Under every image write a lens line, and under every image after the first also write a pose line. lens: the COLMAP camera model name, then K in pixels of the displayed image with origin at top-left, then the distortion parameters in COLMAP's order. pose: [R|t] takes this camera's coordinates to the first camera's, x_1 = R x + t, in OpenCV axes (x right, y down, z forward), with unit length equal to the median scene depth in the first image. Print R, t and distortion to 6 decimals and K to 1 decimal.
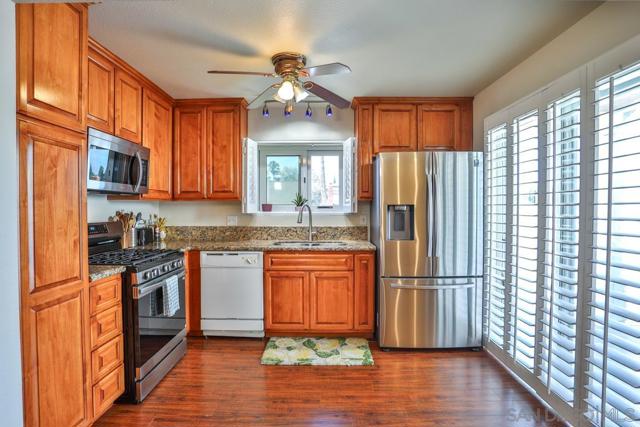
lens RADIAL K [[327.7, 0, 314.5], [0, 327.7, 215.2], [0, 0, 1]] dist [-0.070650, 0.023205]
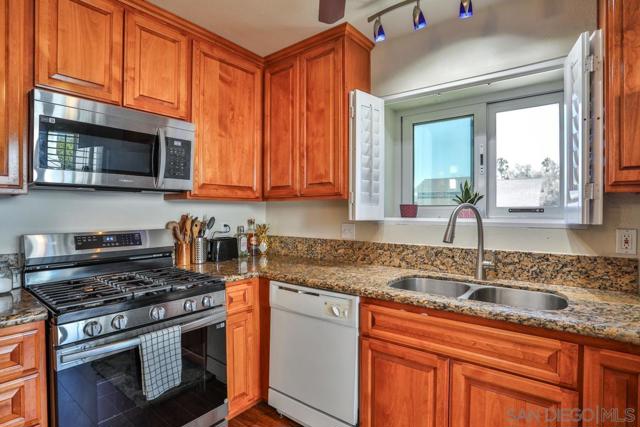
lens RADIAL K [[327.7, 0, 315.4], [0, 327.7, 214.2], [0, 0, 1]] dist [-0.070650, 0.023205]
pose [[0.792315, 0.007433, -0.610067, 0.097933], [-0.014715, 0.999868, -0.006929, -0.013297], [0.609935, 0.014467, 0.792320, 0.554006]]
